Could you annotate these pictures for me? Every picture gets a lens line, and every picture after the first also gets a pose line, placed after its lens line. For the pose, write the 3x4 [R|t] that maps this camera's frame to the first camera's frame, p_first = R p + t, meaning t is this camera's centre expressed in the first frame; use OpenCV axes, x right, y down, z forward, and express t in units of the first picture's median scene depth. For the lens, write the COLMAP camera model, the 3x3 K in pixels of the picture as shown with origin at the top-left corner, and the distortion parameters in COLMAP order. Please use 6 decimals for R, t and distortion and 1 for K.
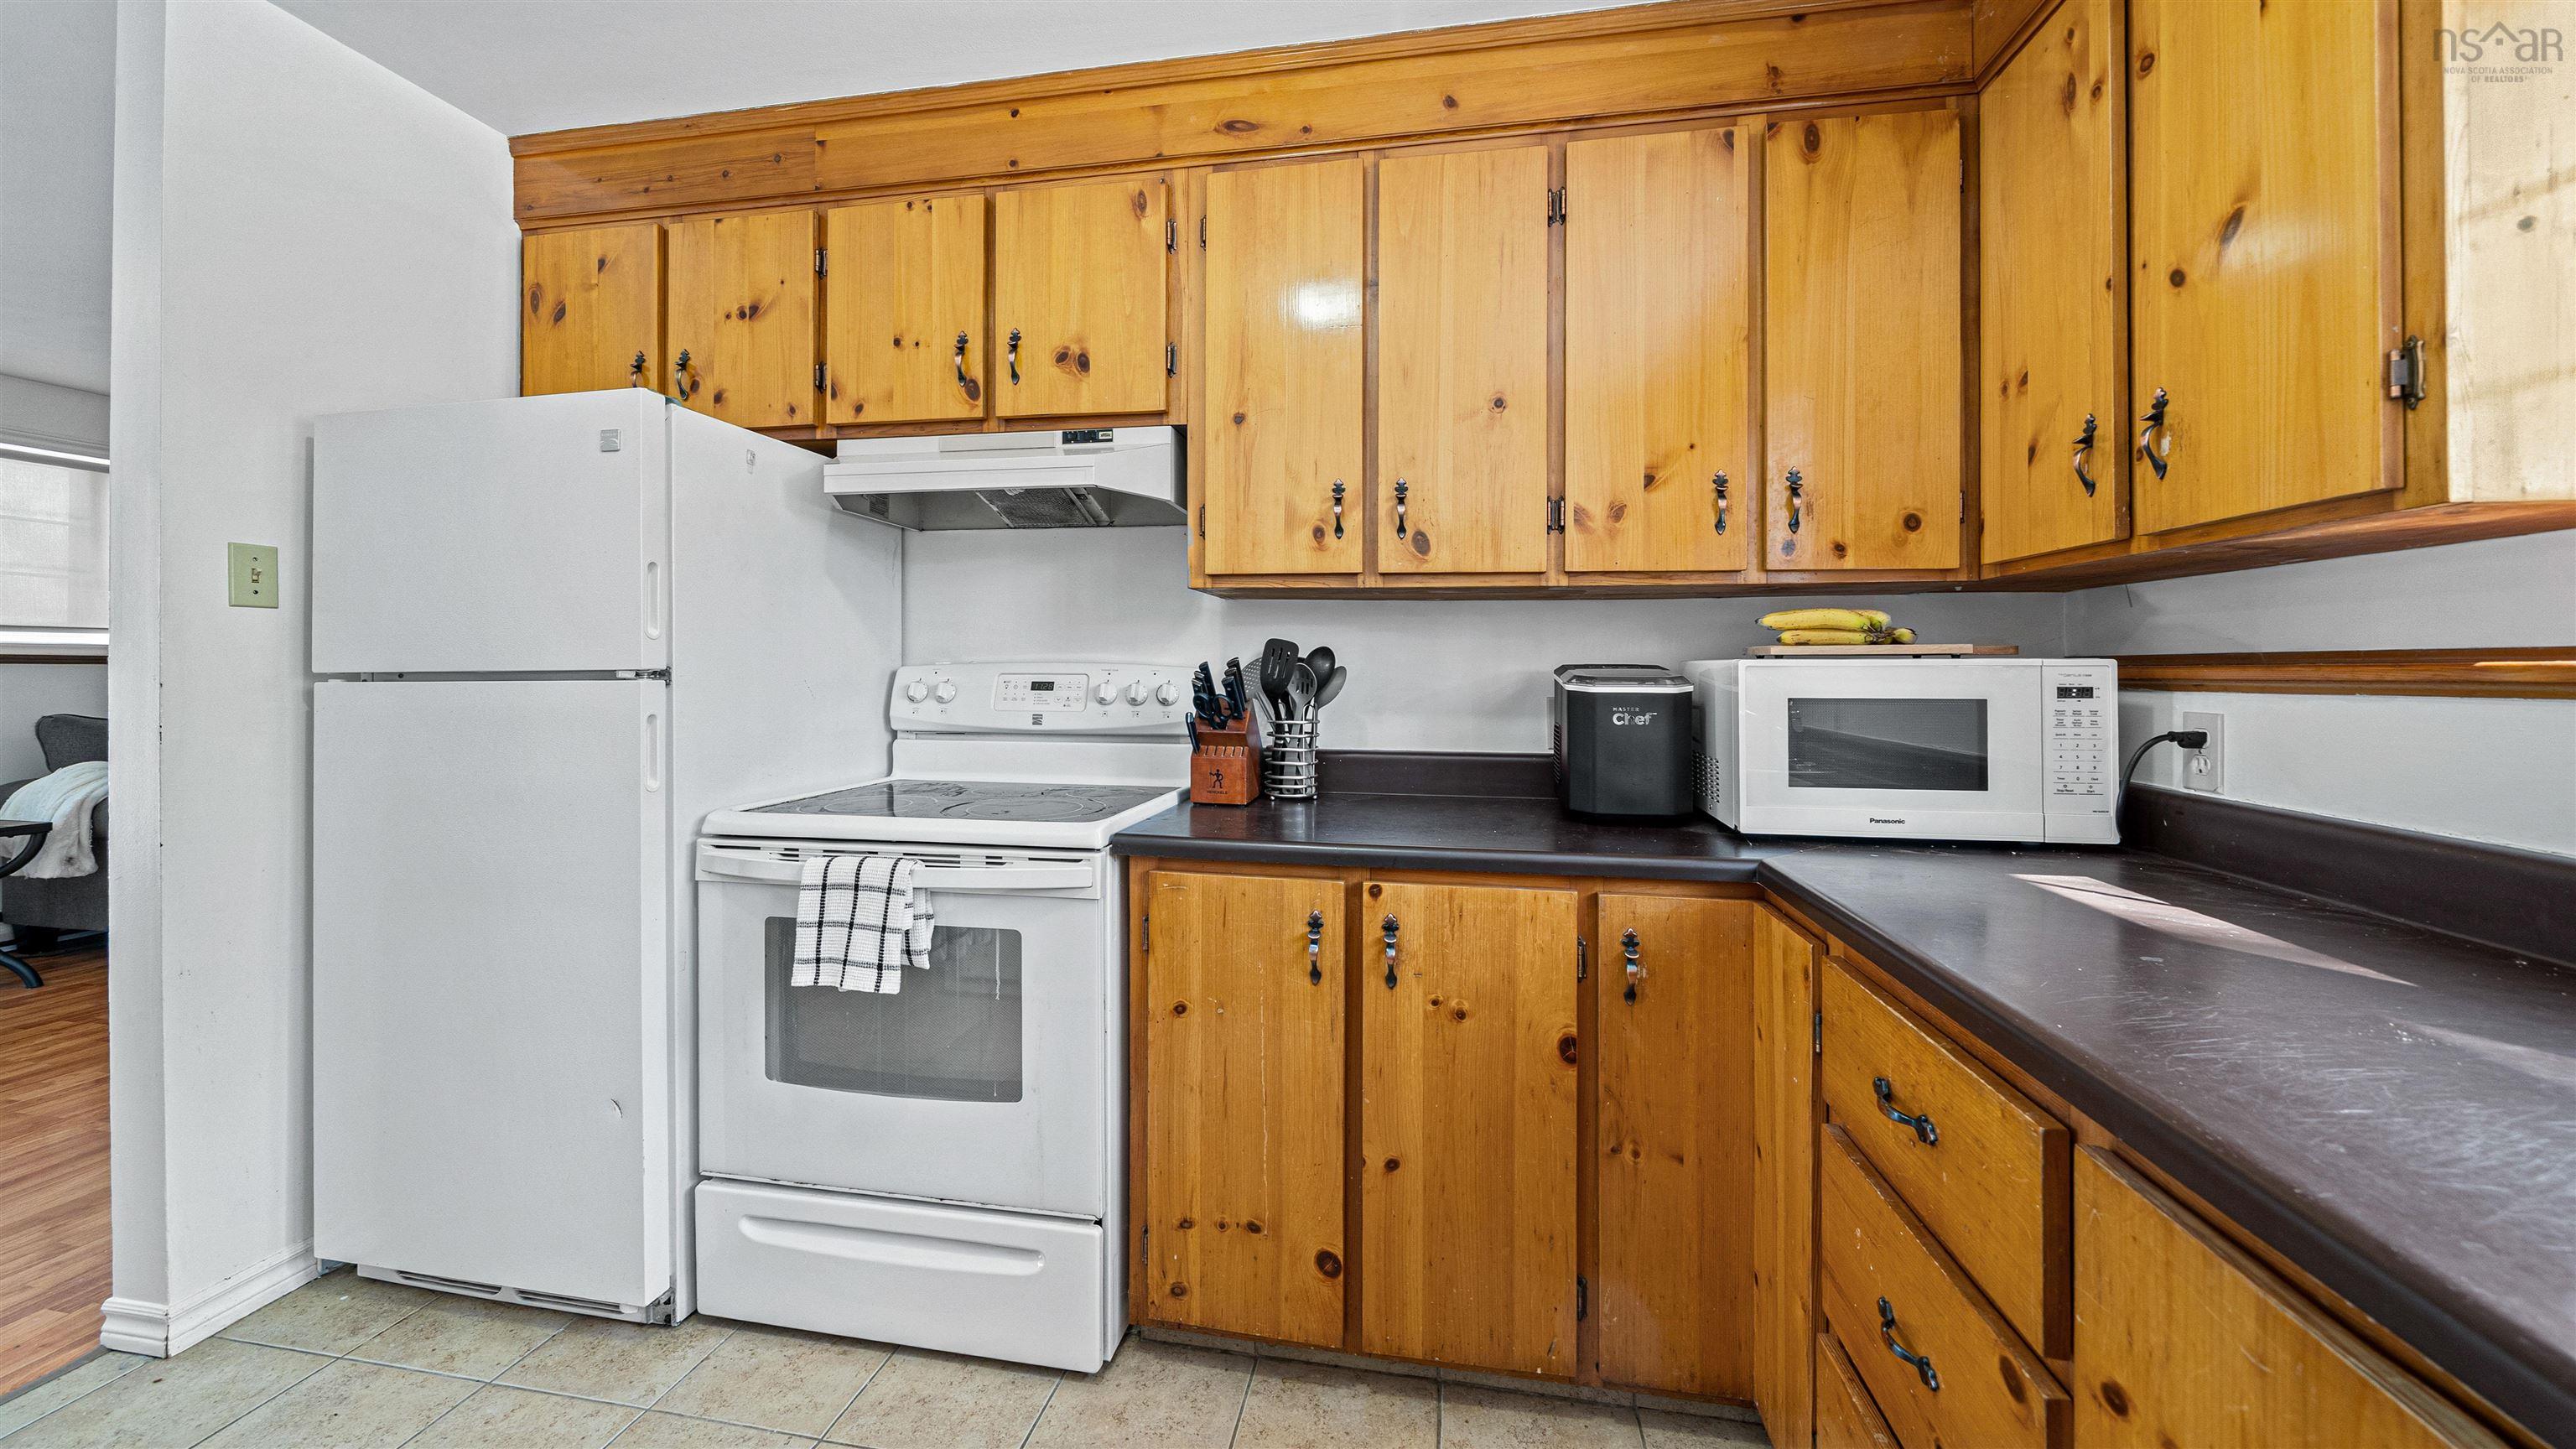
lens RADIAL K [[918.4, 0, 1281.3], [0, 918.4, 672.6], [0, 0, 1]] dist [-0.005678, 0.000190]
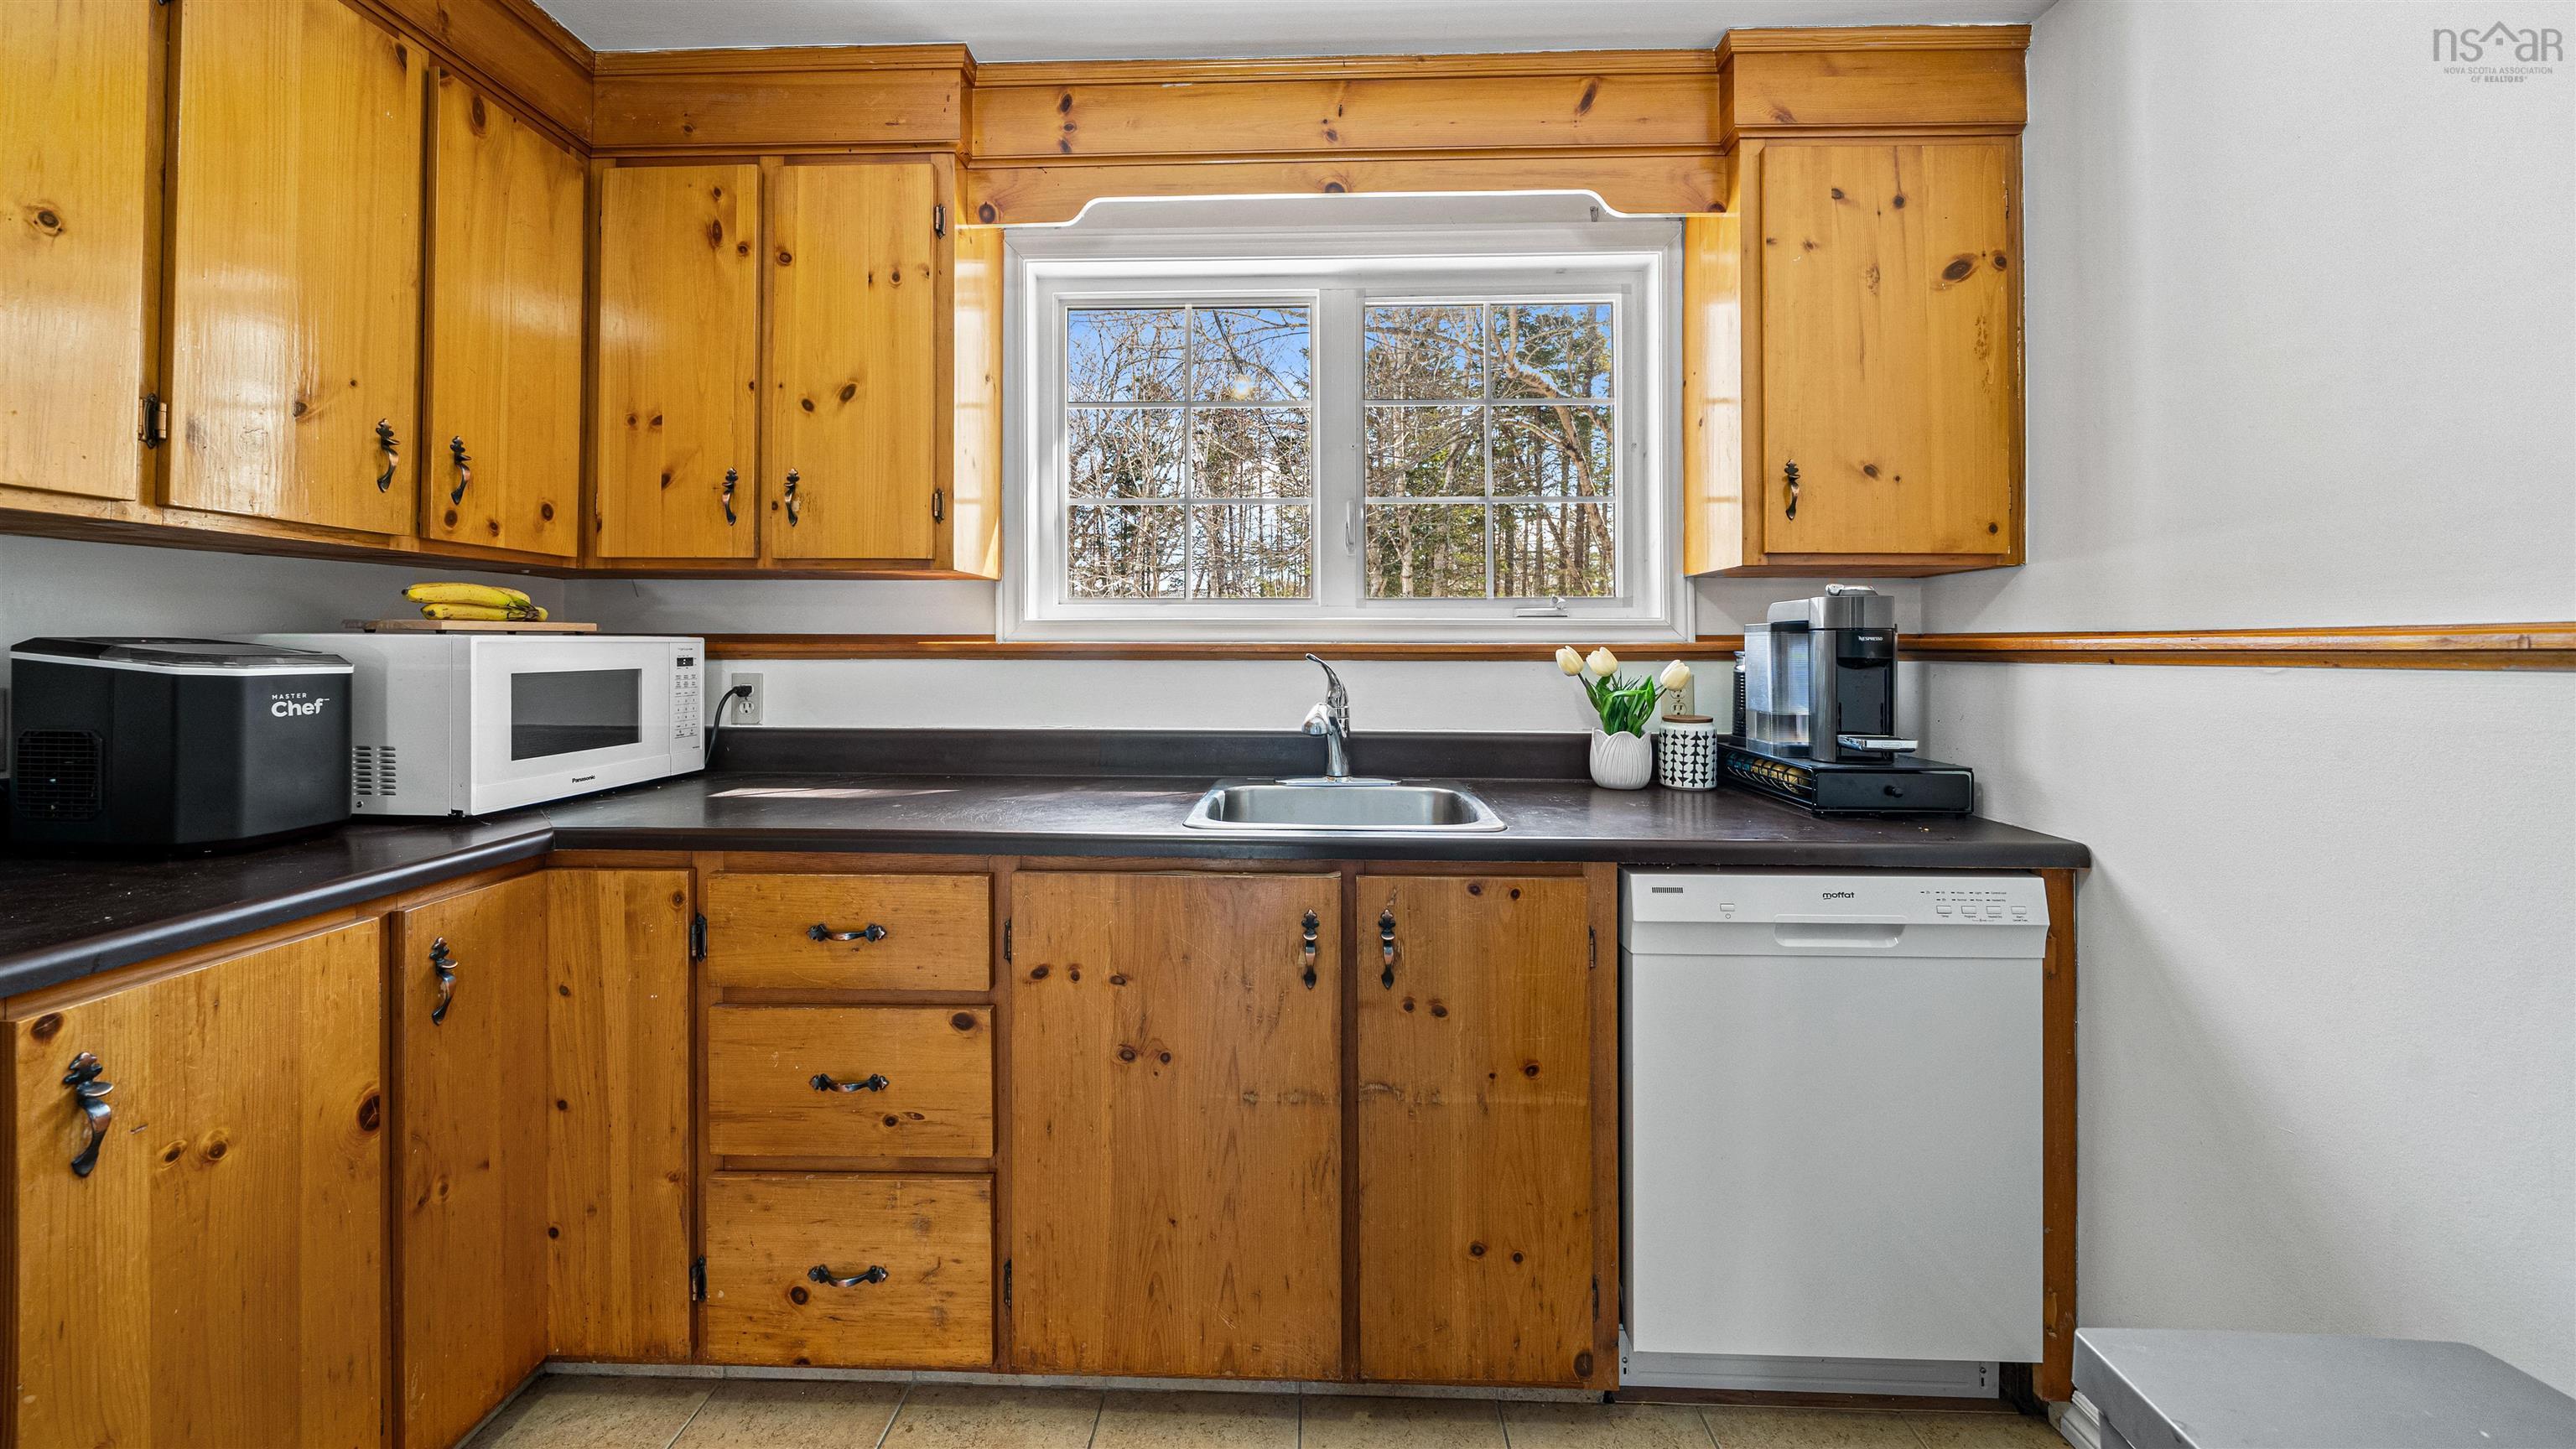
lens RADIAL K [[918.4, 0, 1291.3], [0, 918.4, 637.6], [0, 0, 1]] dist [-0.005678, 0.000190]
pose [[-0.149455, 0.005797, 0.988752, -0.597303], [0.001215, 0.999983, -0.005679, -0.005512], [-0.988768, 0.000352, -0.149459, 0.307408]]
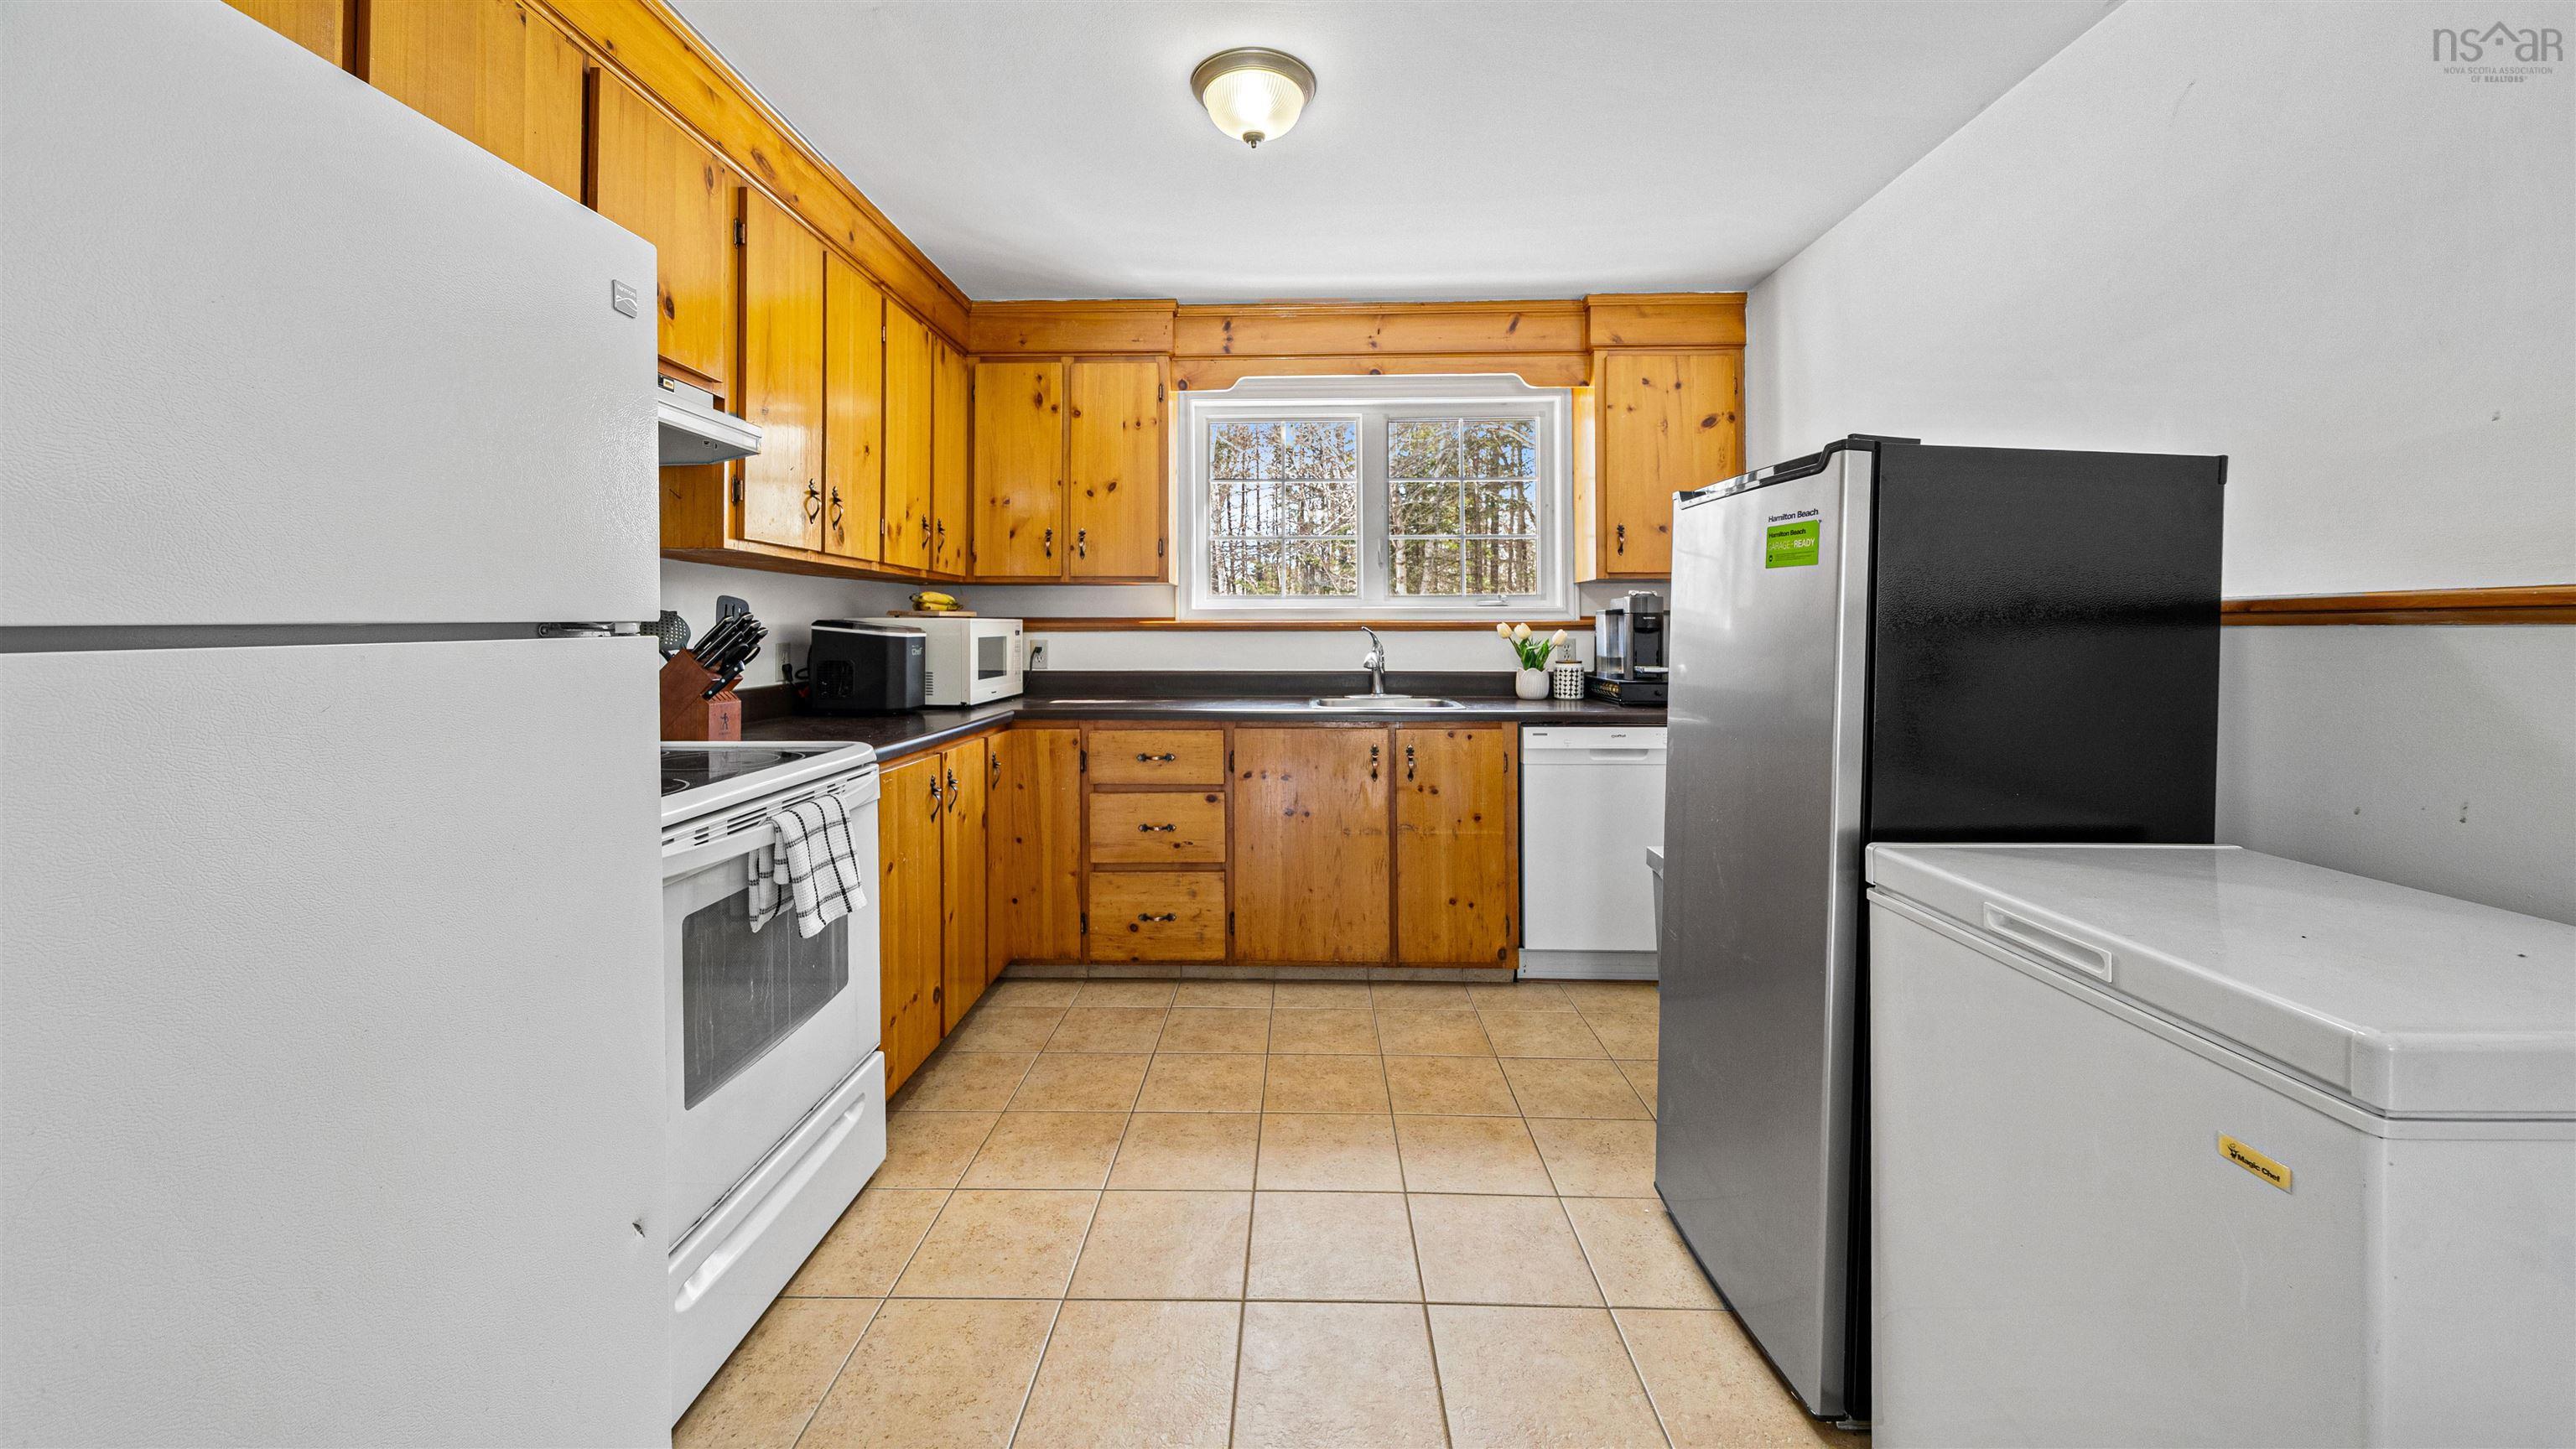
lens RADIAL K [[918.4, 0, 1264.9], [0, 918.4, 629.4], [0, 0, 1]] dist [-0.005678, 0.000190]
pose [[-0.135634, -0.004817, 0.990747, -1.641672], [0.004608, 0.999974, 0.005493, 0.001371], [-0.990748, 0.005310, -0.135608, 0.660836]]
